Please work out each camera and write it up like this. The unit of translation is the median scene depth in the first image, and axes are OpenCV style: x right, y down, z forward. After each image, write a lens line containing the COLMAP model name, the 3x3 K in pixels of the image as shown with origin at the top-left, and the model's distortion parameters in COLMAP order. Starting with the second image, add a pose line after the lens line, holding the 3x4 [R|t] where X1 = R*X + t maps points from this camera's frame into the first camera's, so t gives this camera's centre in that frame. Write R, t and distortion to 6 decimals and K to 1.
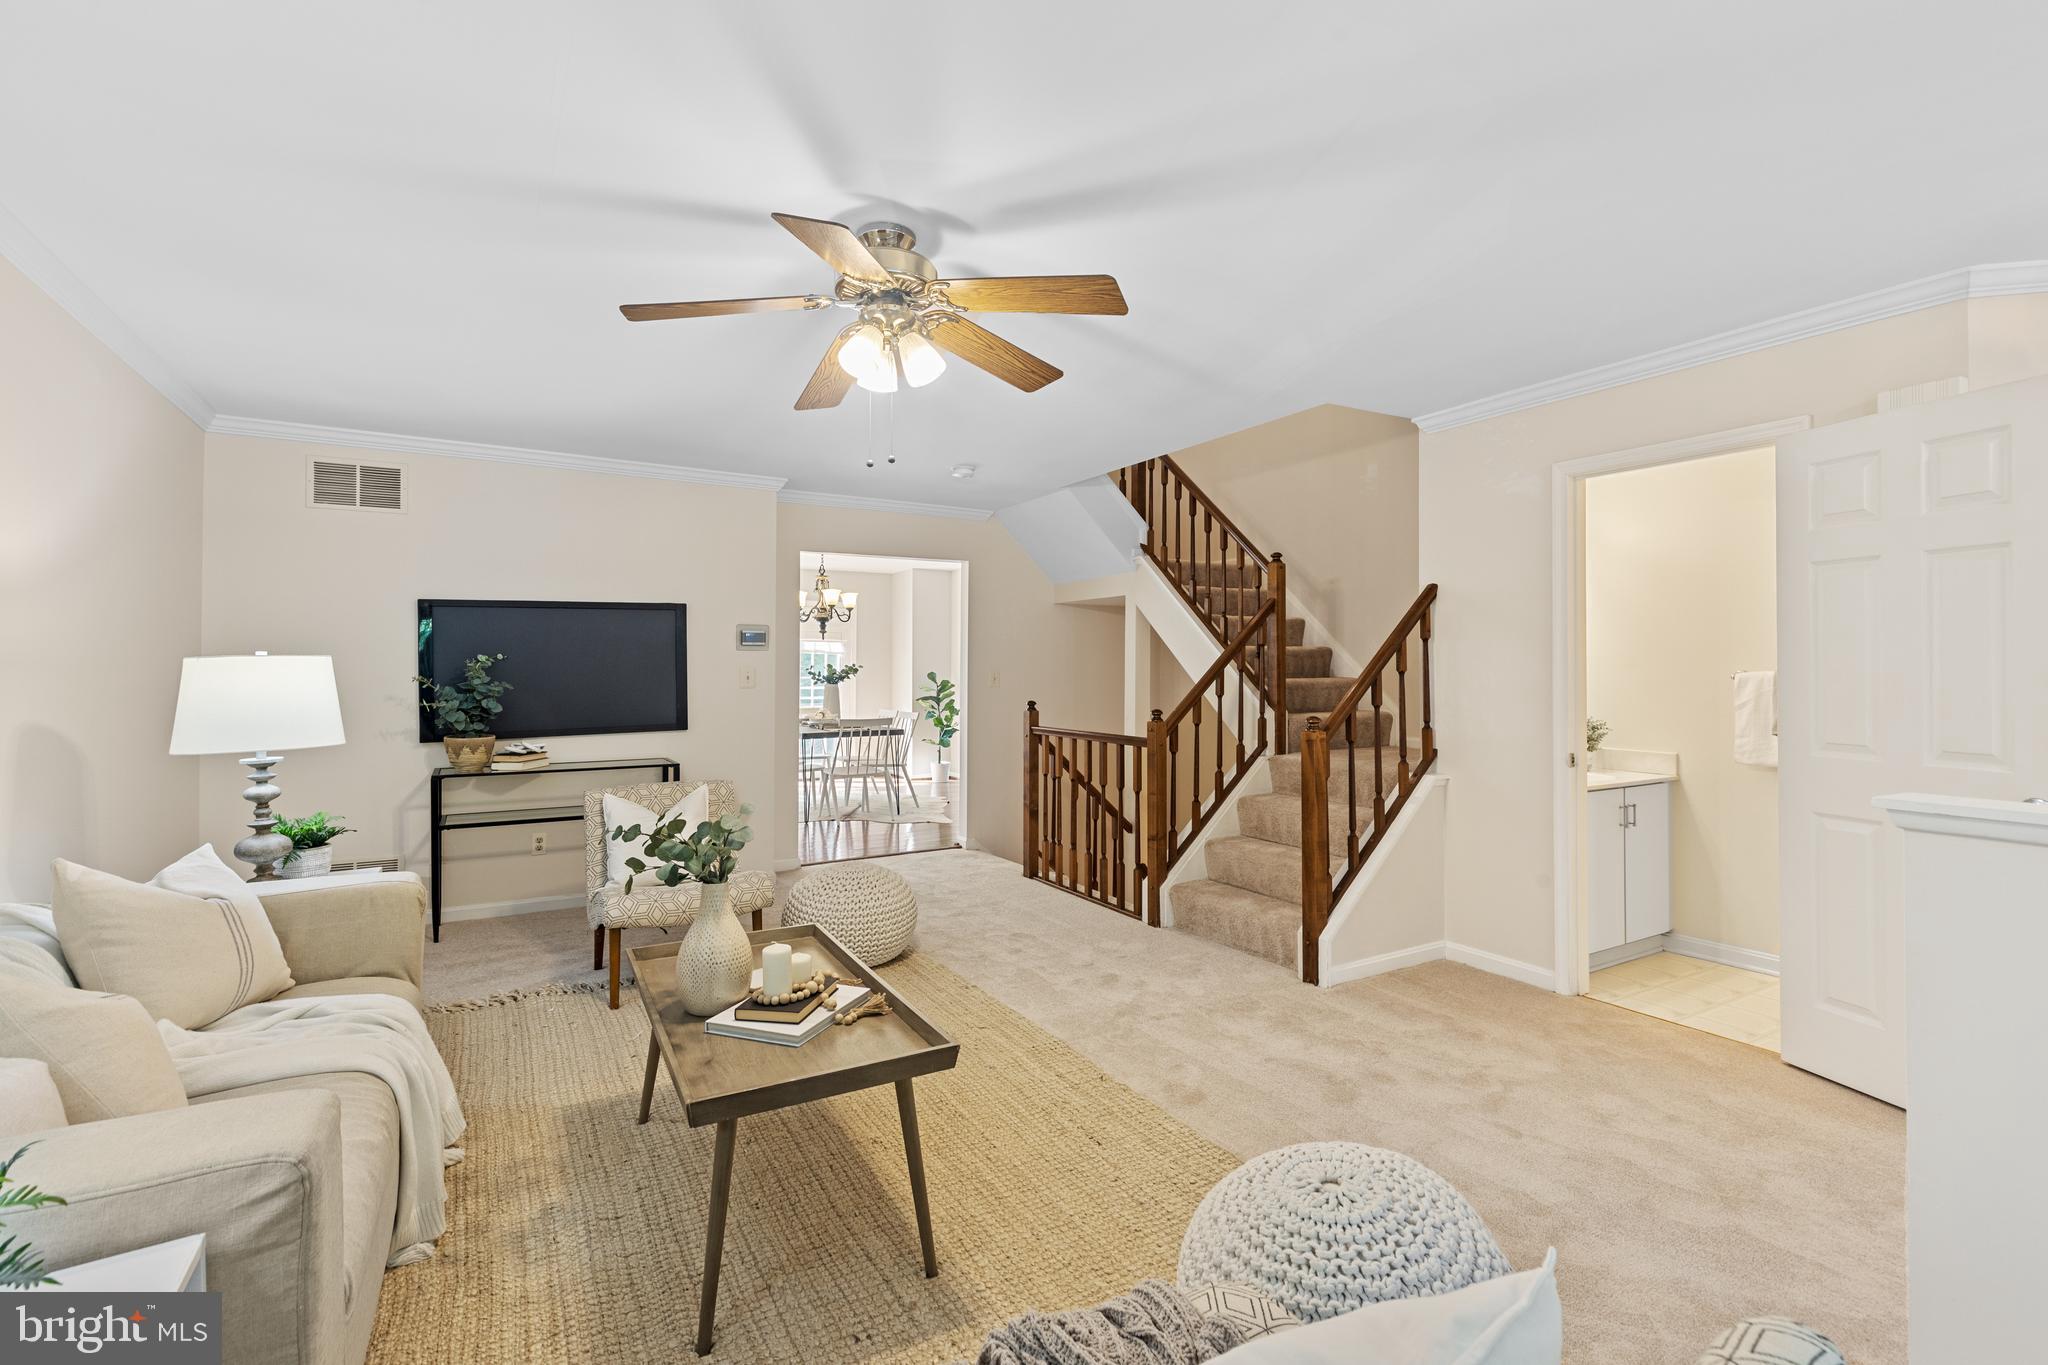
lens RADIAL K [[921.0, 0, 1014.9], [0, 921.0, 664.9], [0, 0, 1]] dist [0.013158, -0.003061]
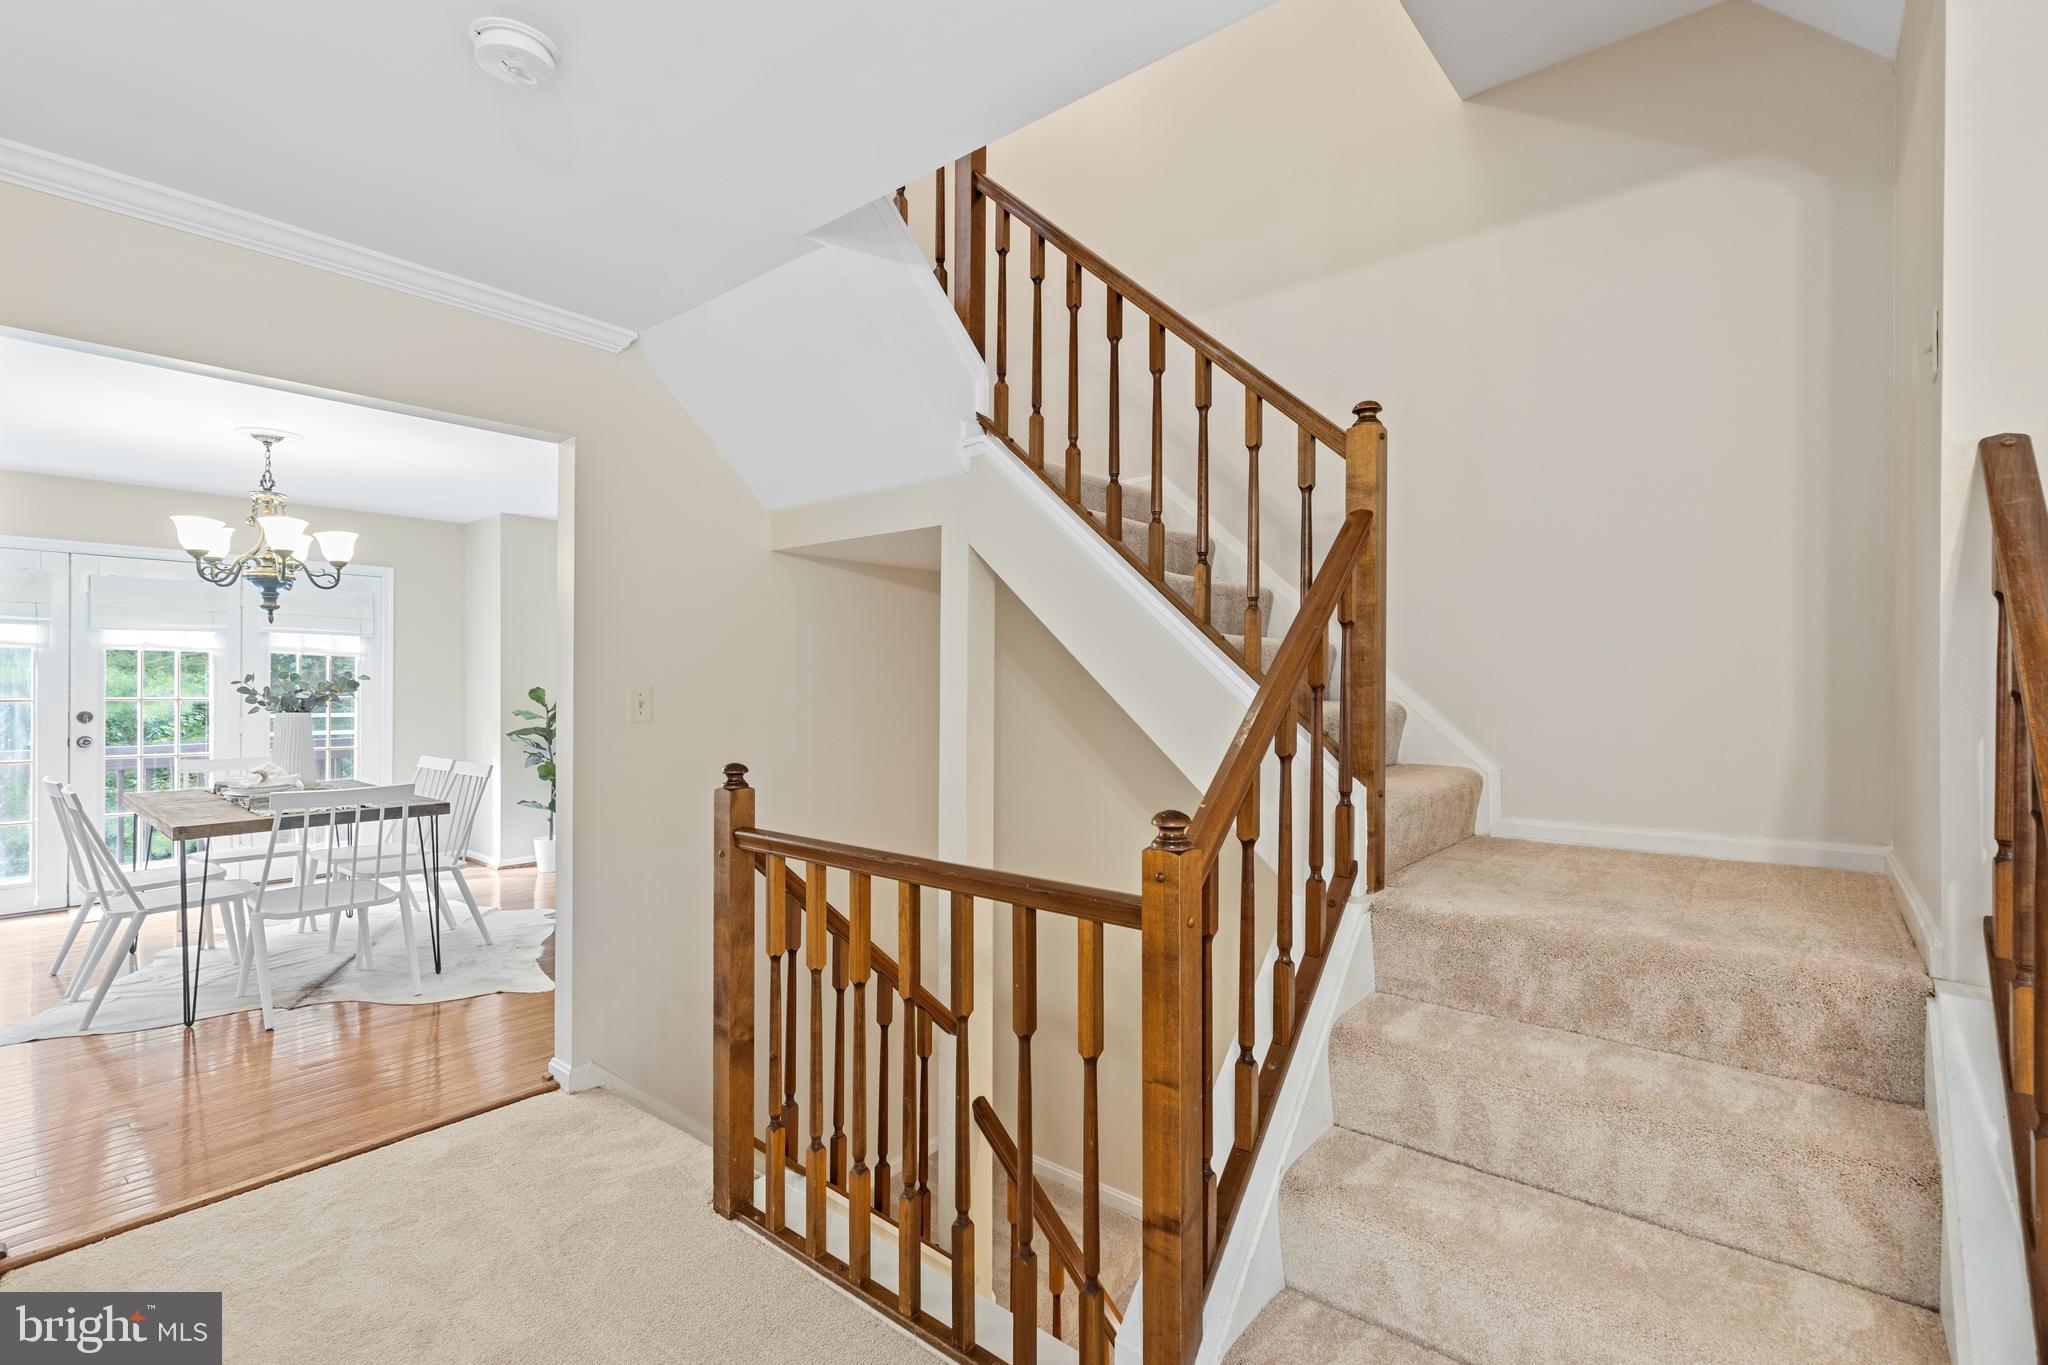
lens RADIAL K [[921.0, 0, 1014.1], [0, 921.0, 693.4], [0, 0, 1]] dist [0.013158, -0.003061]
pose [[0.939336, -0.000626, 0.342998, -0.005155], [-0.004085, 0.999907, 0.013014, 0.003285], [-0.342974, -0.013626, 0.939246, 0.575526]]
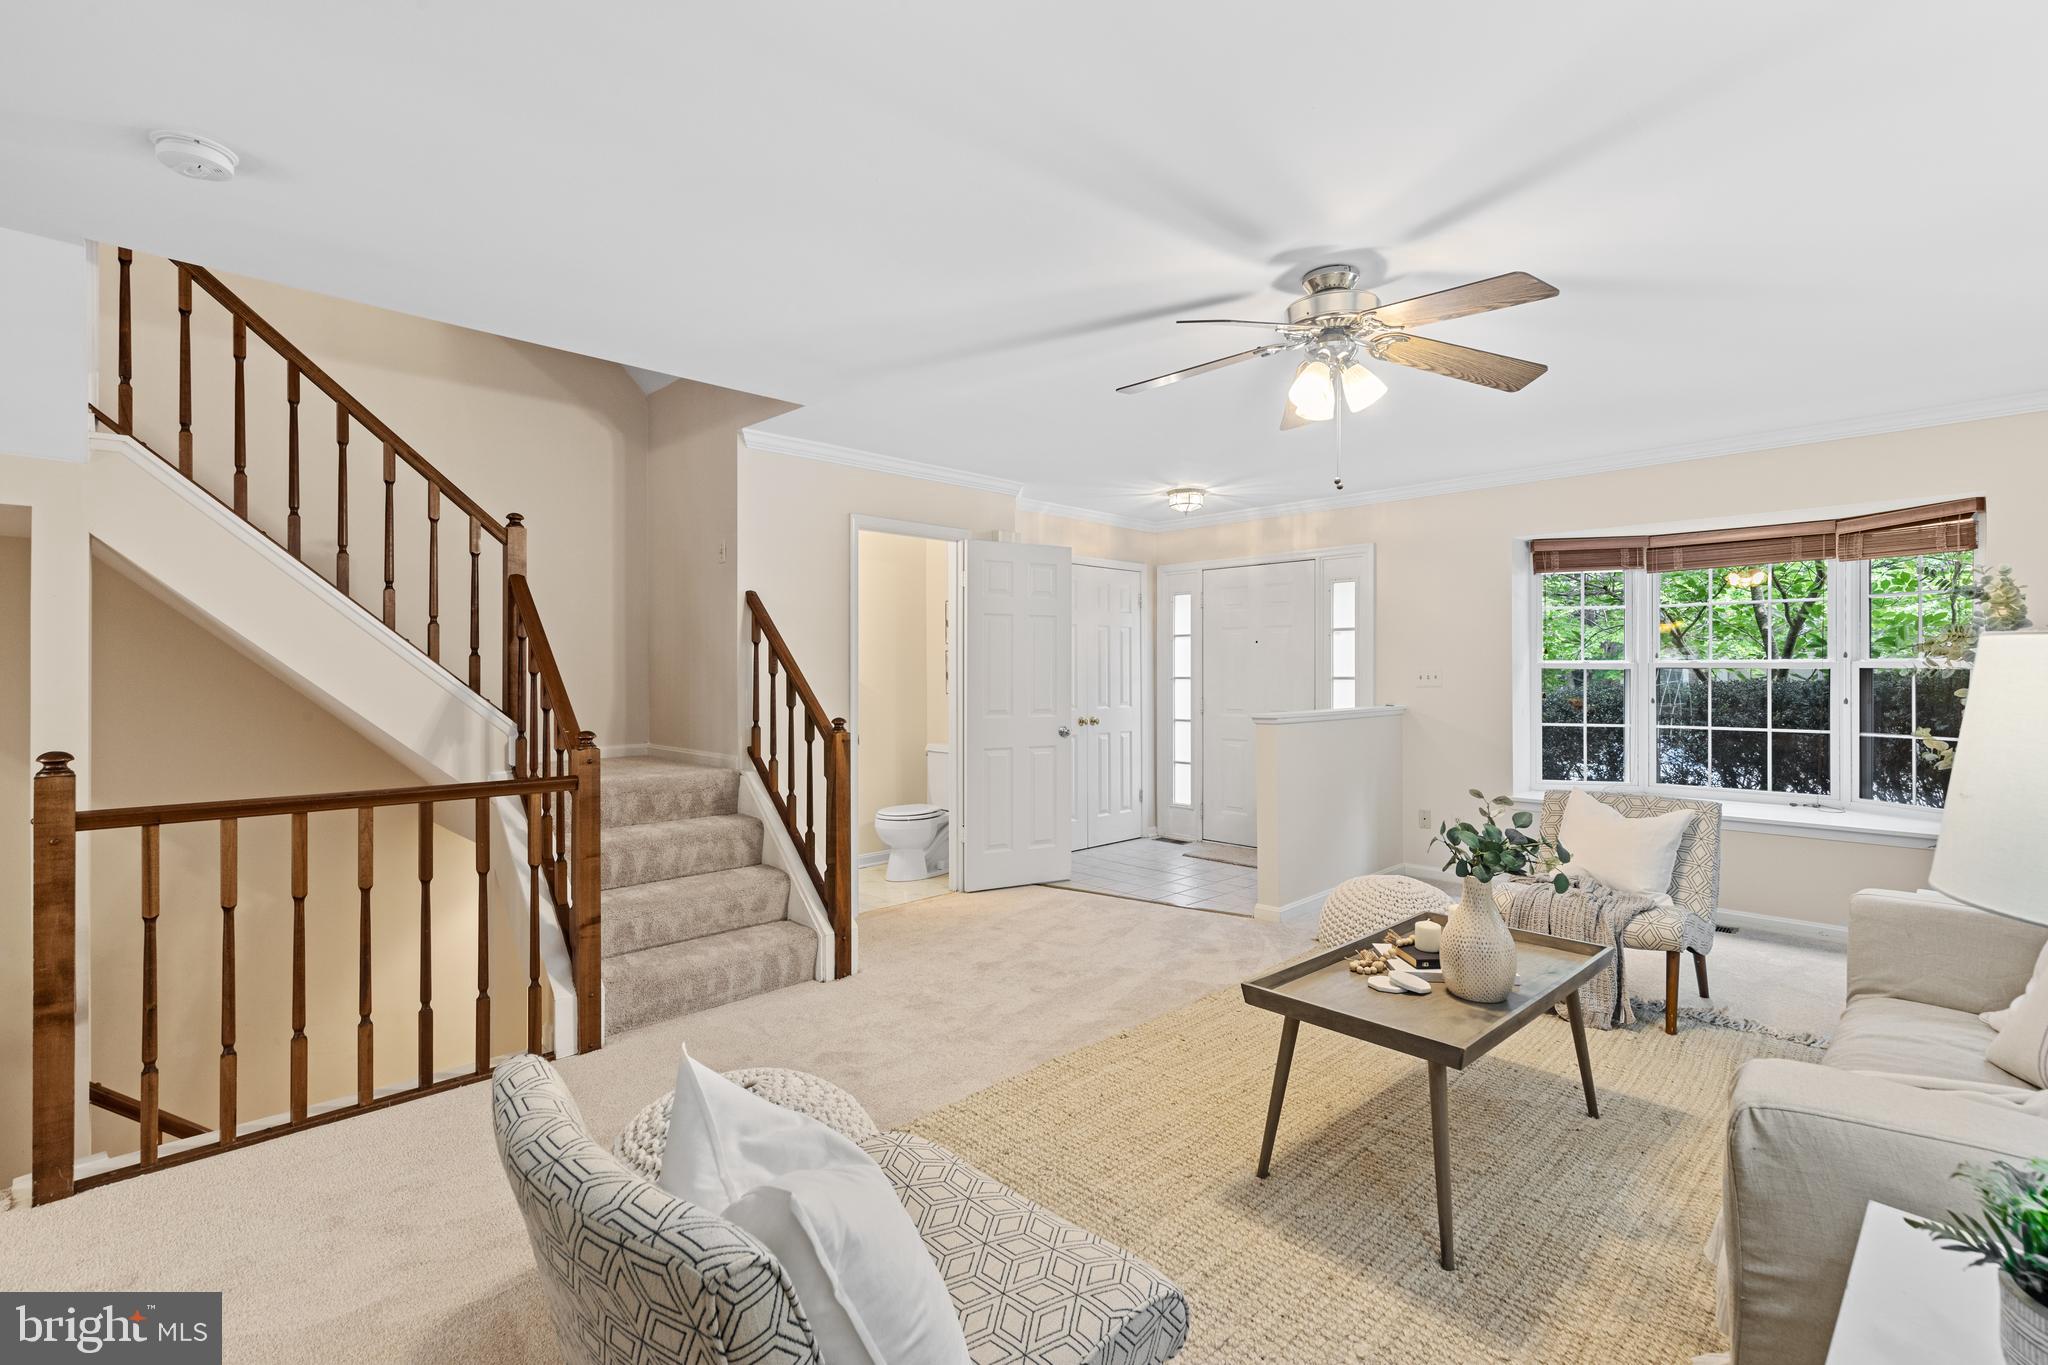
lens RADIAL K [[921.0, 0, 1044.0], [0, 921.0, 683.0], [0, 0, 1]] dist [0.013158, -0.003061]
pose [[-0.261185, -0.006983, 0.965263, -0.467711], [0.001201, 0.999971, 0.007560, 0.007107], [-0.965288, 0.003134, -0.261169, 0.680319]]
